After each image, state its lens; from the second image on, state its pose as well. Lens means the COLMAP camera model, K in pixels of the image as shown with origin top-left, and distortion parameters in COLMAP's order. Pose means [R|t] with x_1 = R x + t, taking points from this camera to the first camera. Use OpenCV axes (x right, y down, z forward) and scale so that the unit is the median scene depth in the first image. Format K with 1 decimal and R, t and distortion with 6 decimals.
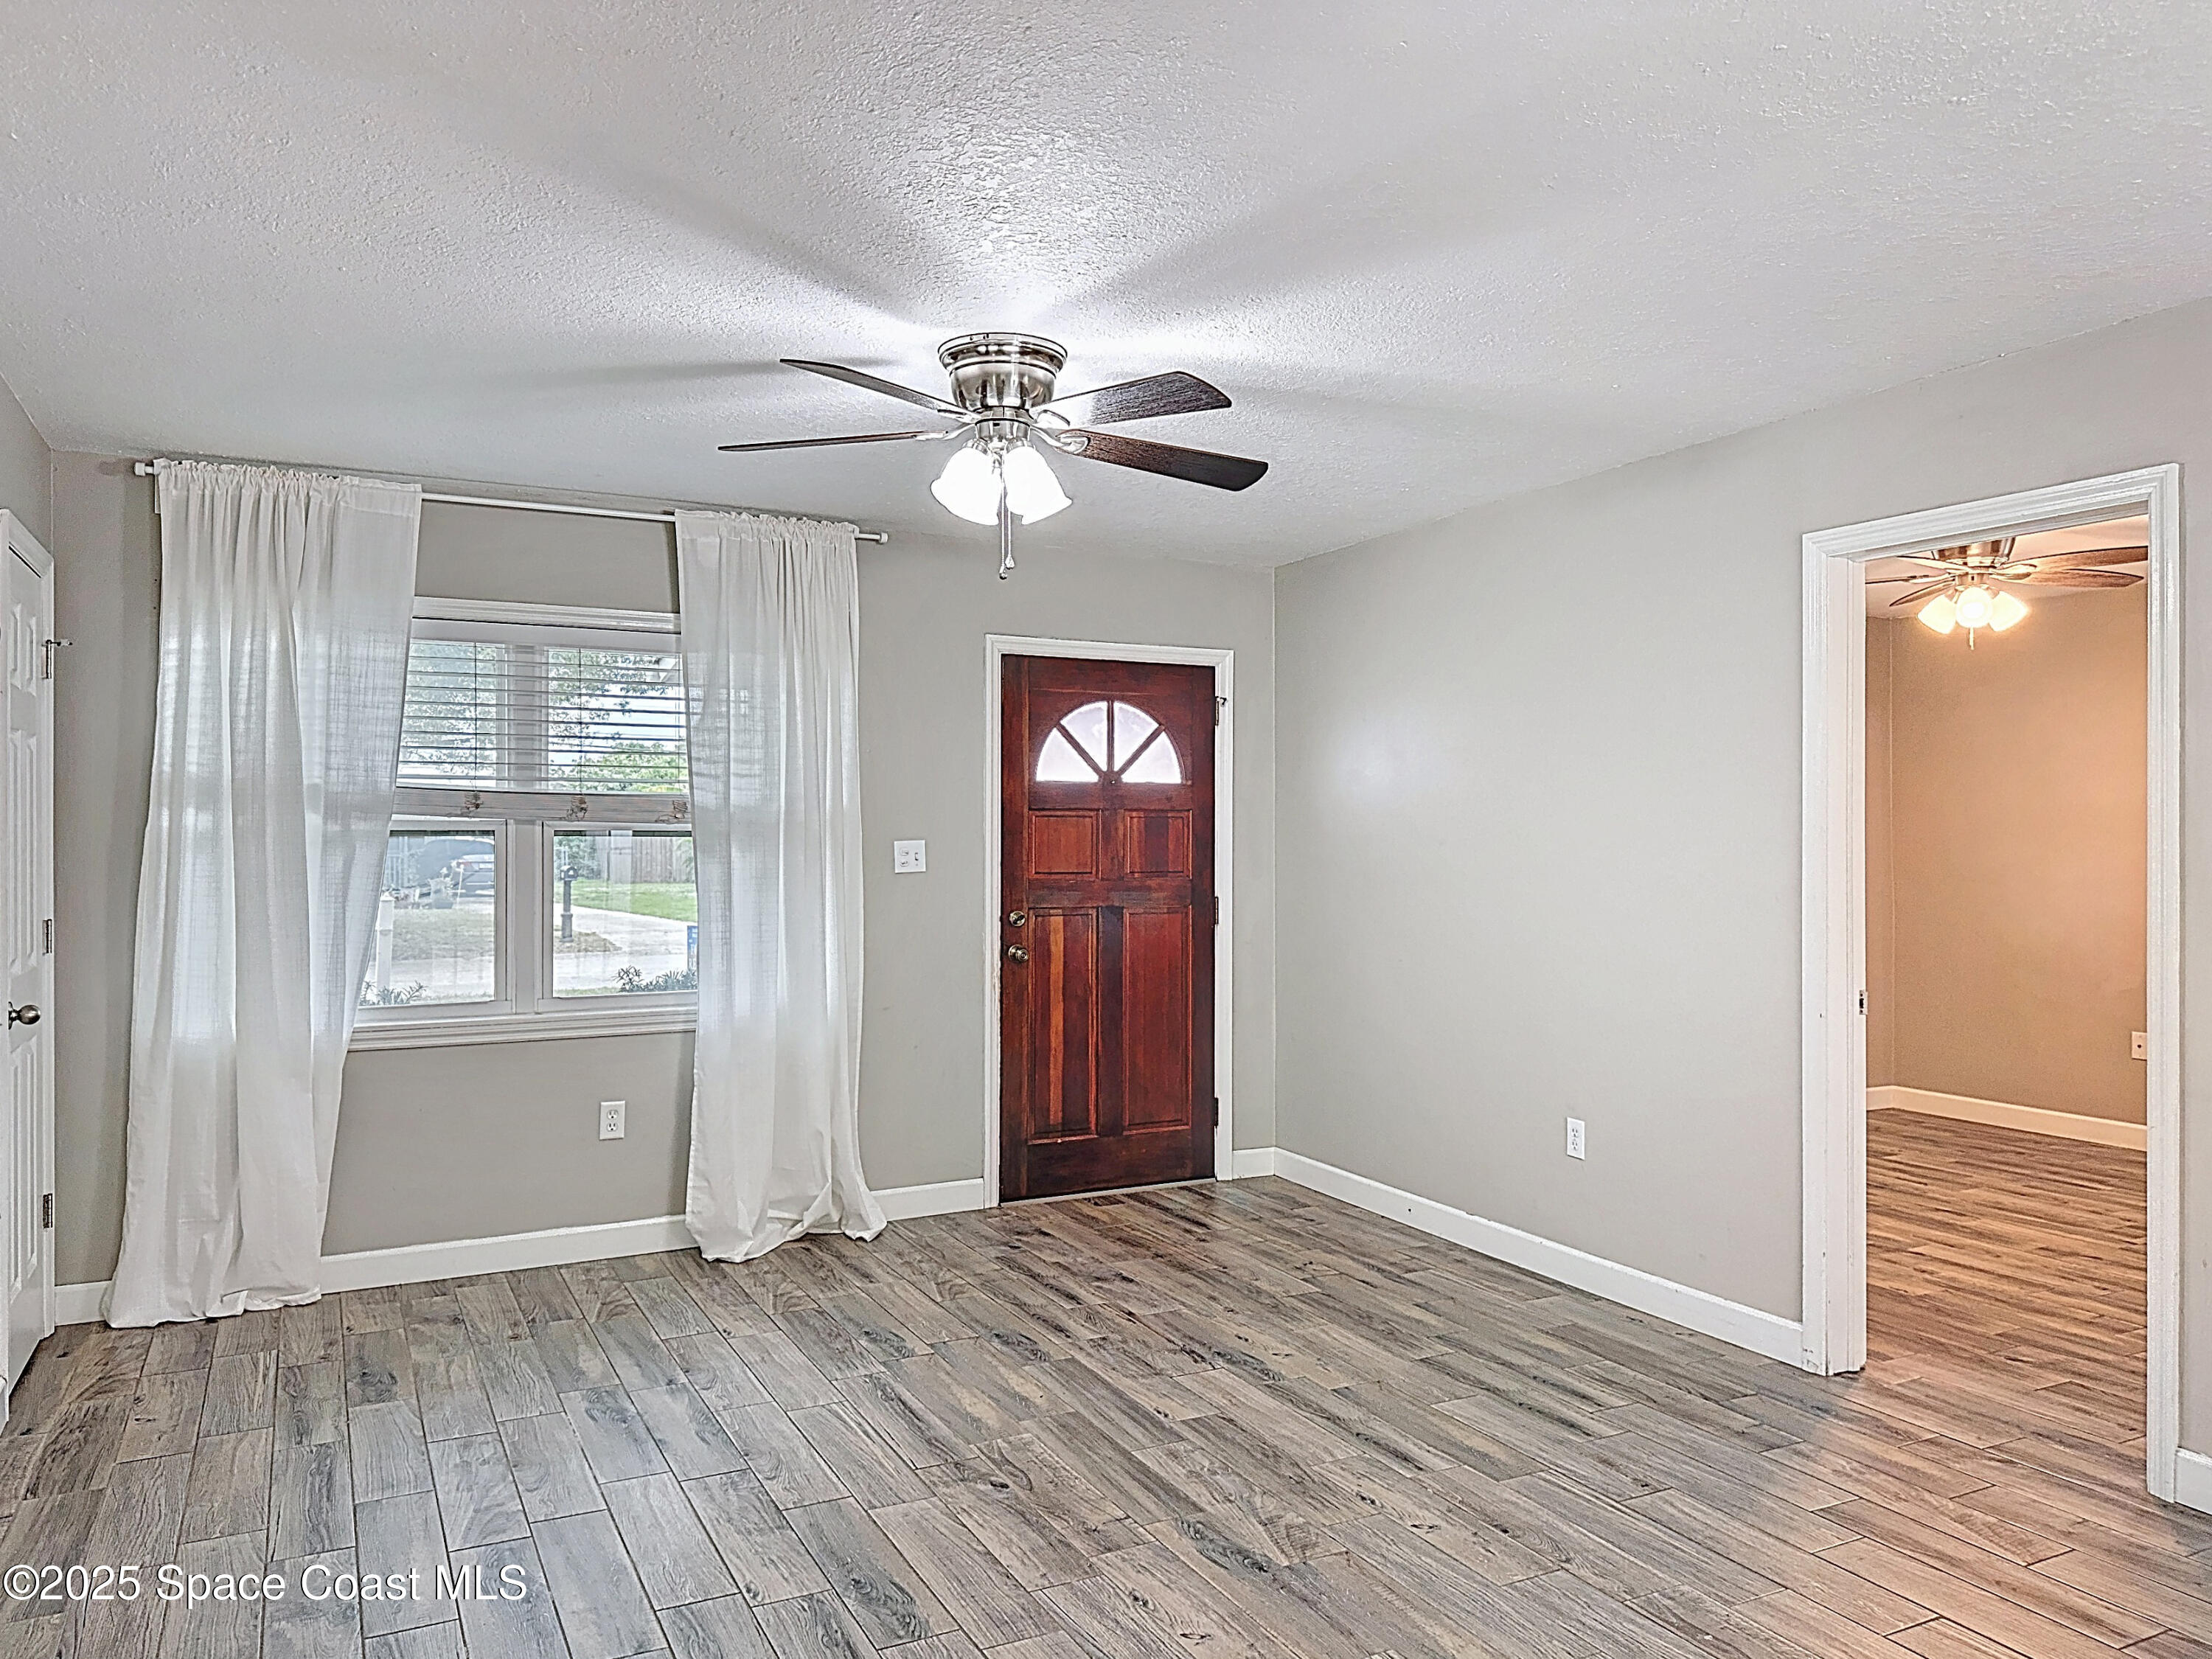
lens RADIAL K [[1562.2, 0, 1106.0], [0, 1562.2, 829.5], [0, 0, 1]] dist [0.128471, -0.188151]
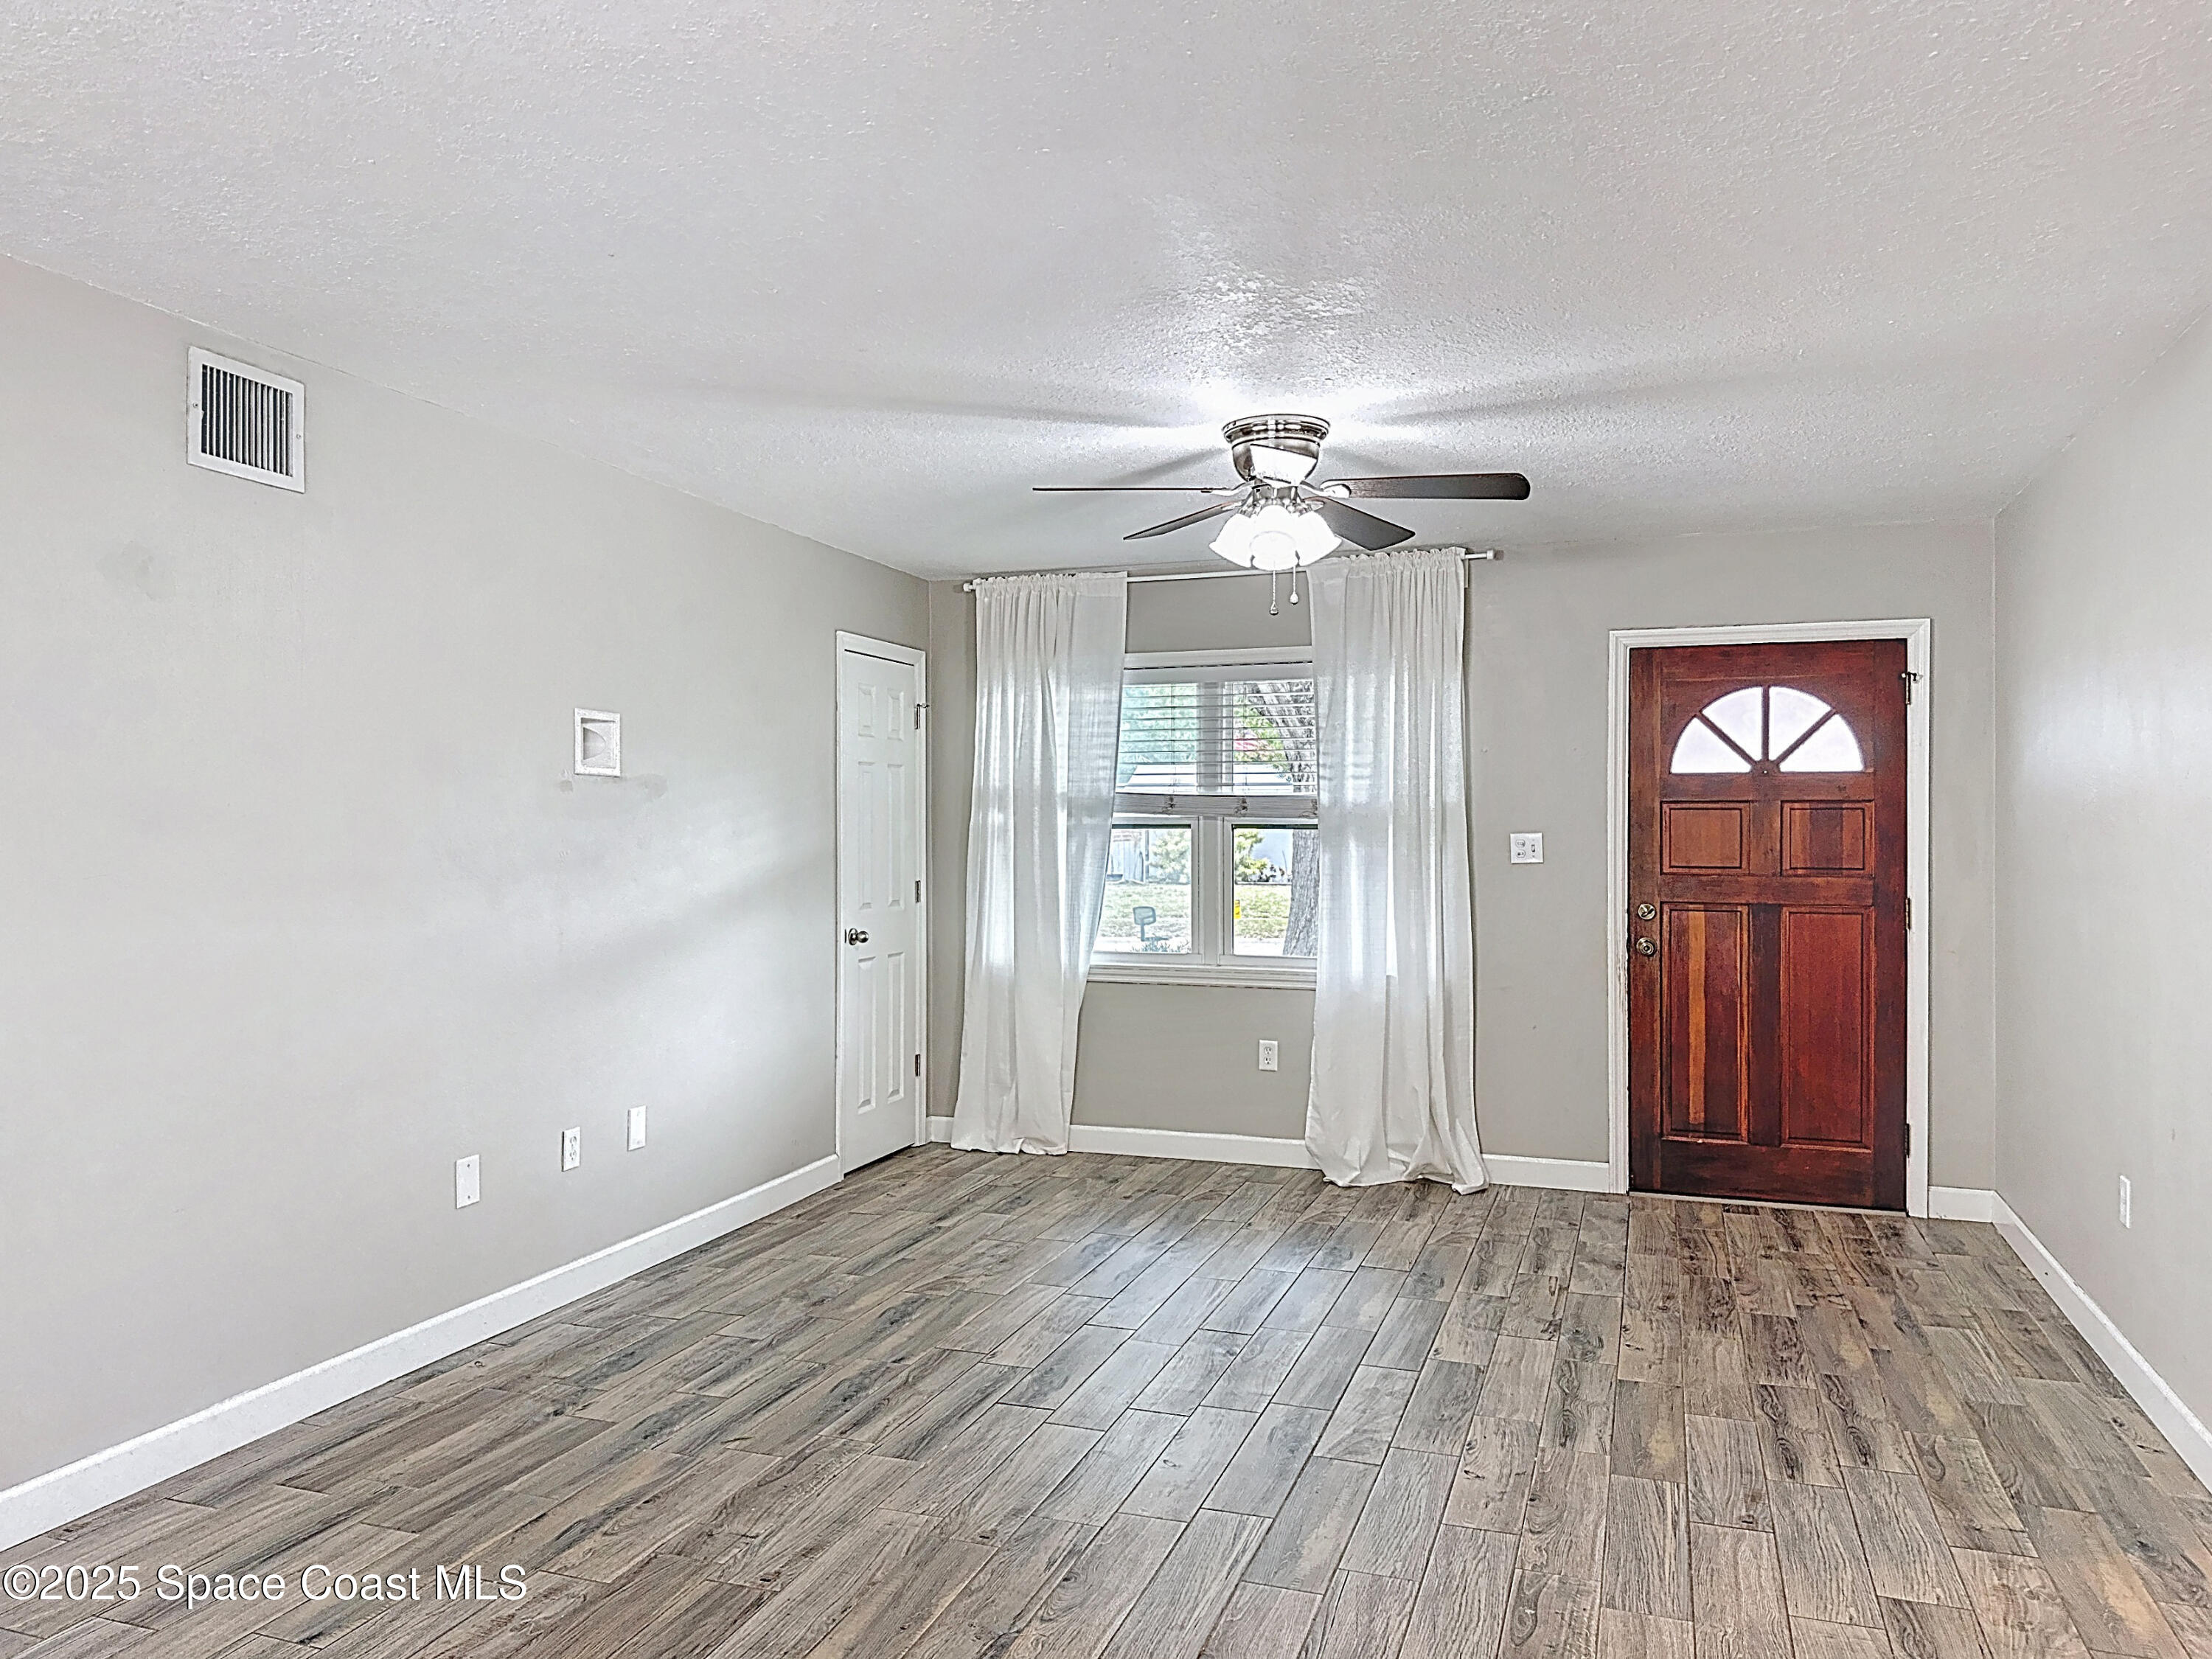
lens RADIAL K [[1562.2, 0, 1106.0], [0, 1562.2, 829.5], [0, 0, 1]] dist [0.128471, -0.188151]
pose [[0.685839, -0.001445, -0.727752, 0.537746], [0.000812, 0.999999, -0.001220, 0.006621], [0.727753, 0.000246, 0.685839, 0.064274]]
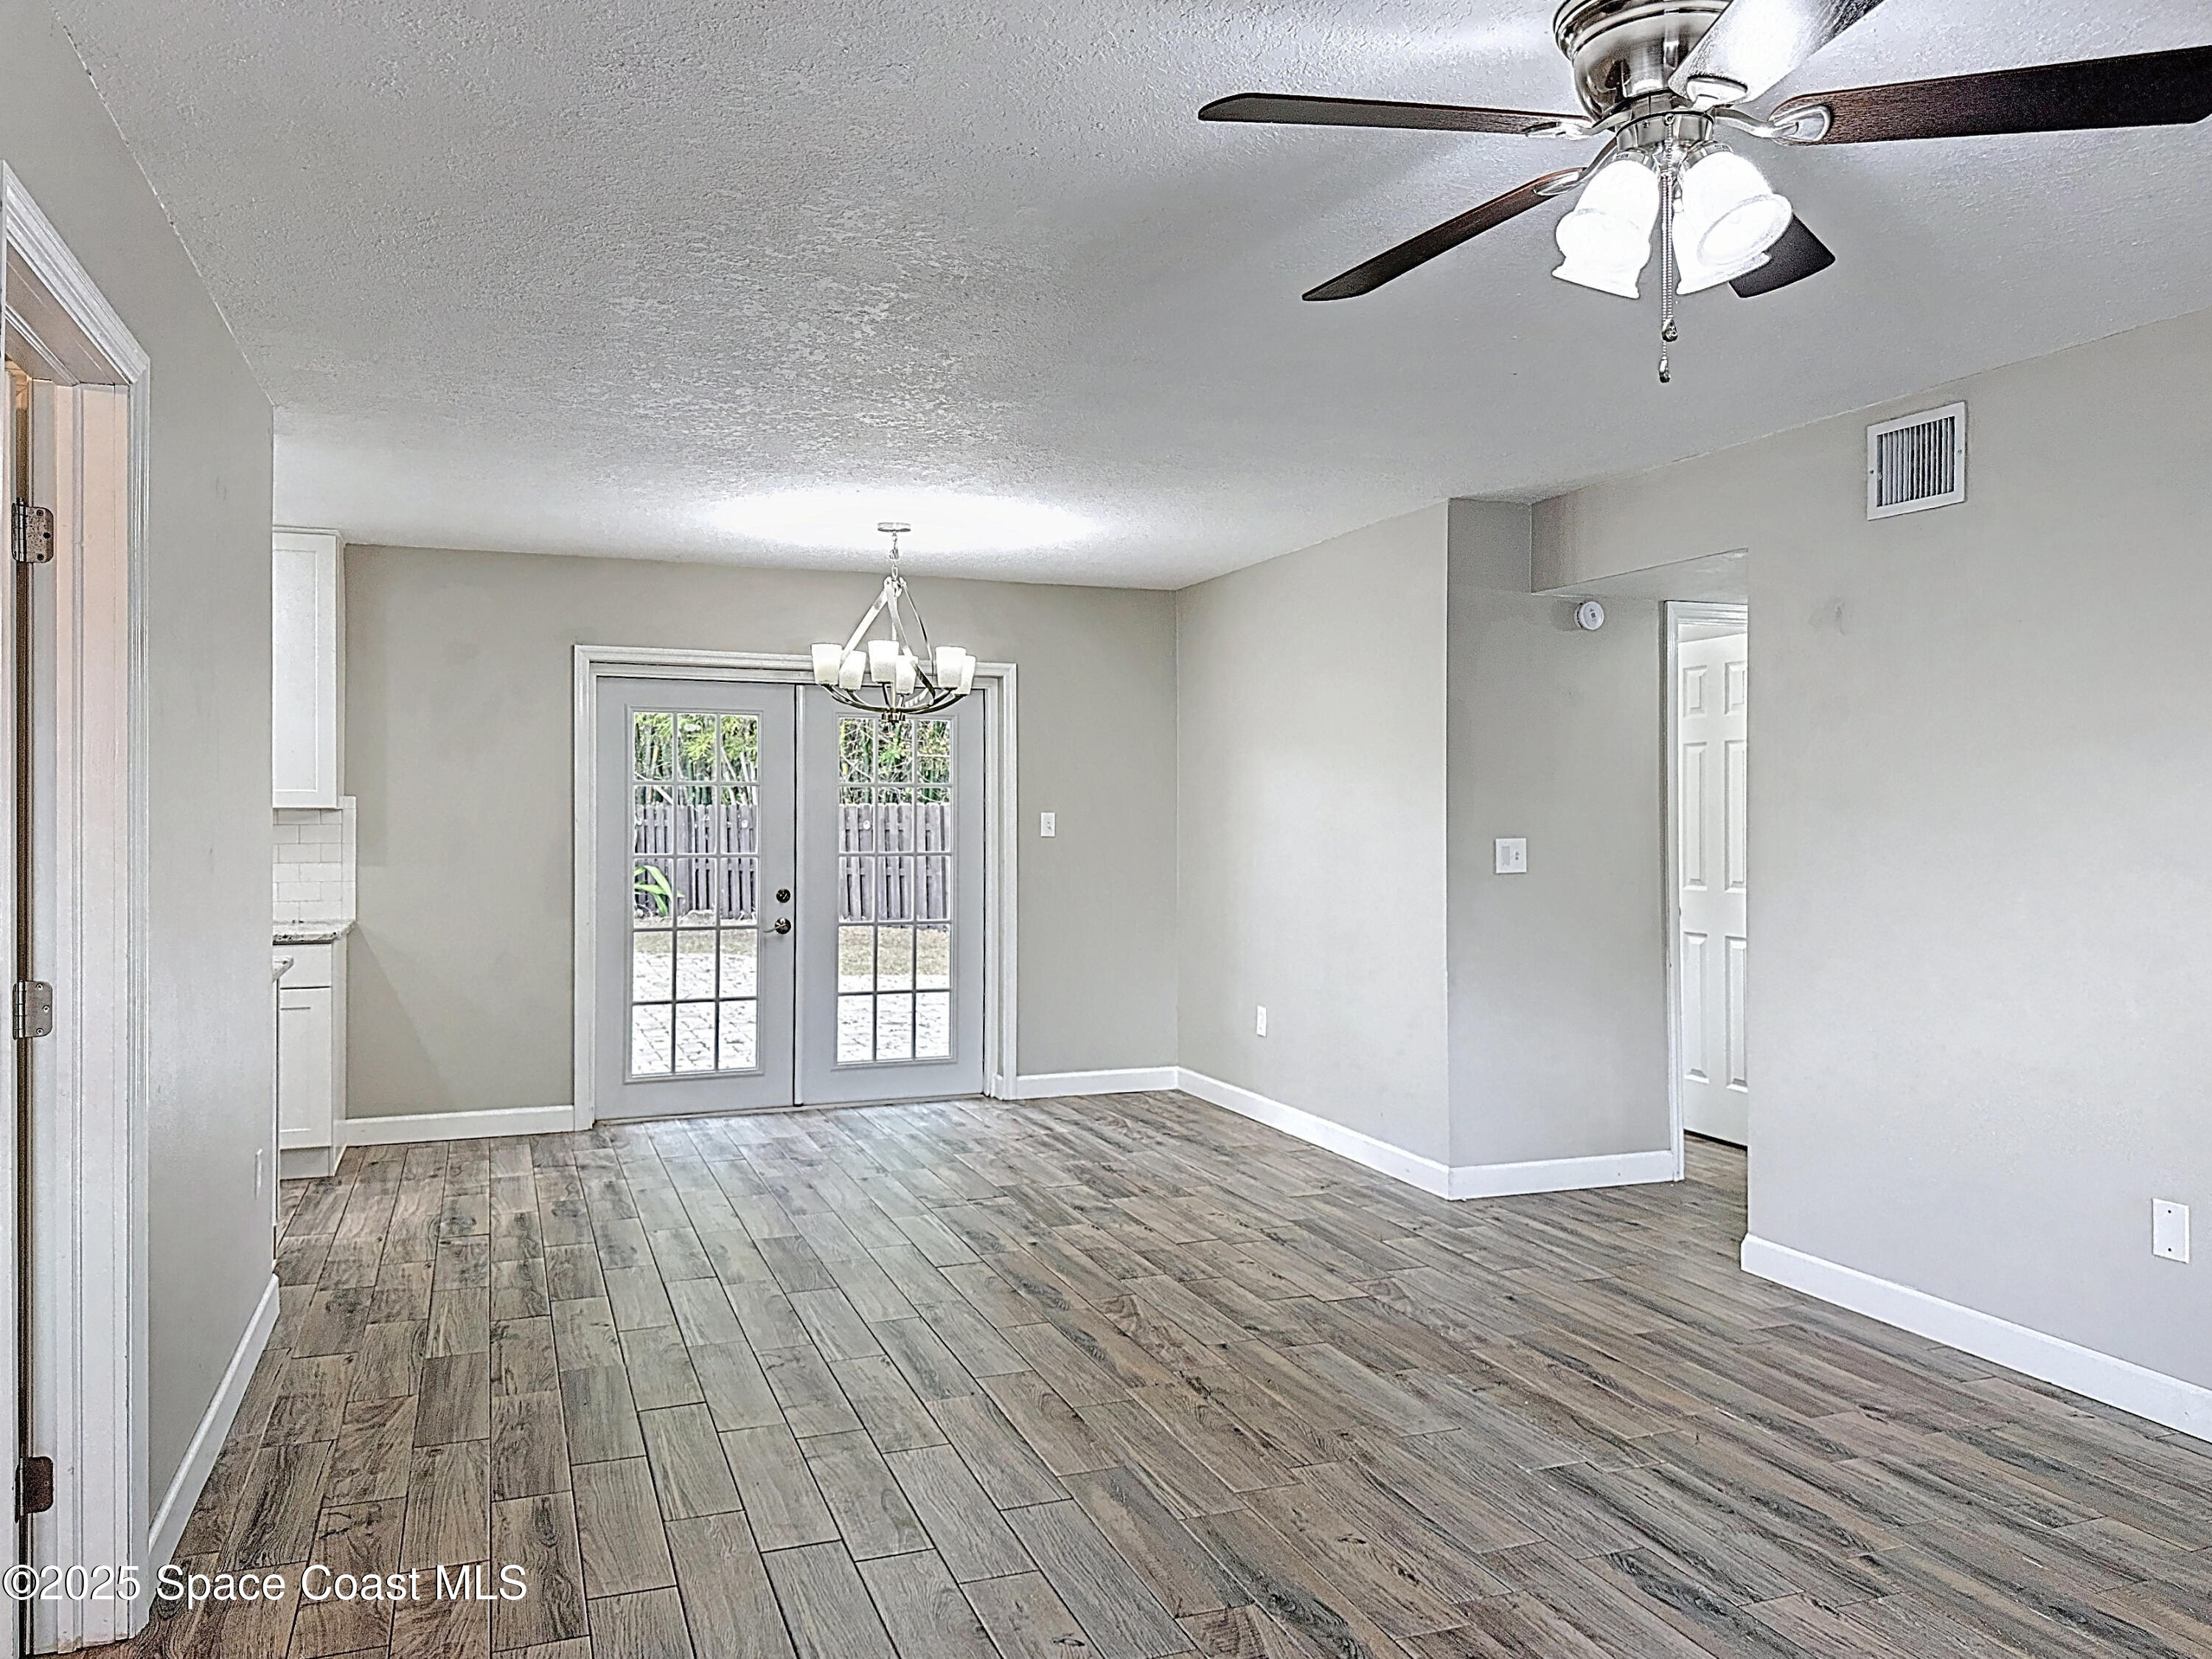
lens RADIAL K [[1560.7, 0, 1122.2], [0, 1560.7, 823.5], [0, 0, 1]] dist [0.094056, -0.110792]
pose [[-0.994815, -0.000395, 0.101700, 0.059526], [0.000463, 0.999964, 0.008414, 0.002360], [-0.101700, 0.008417, -0.994780, 1.217117]]
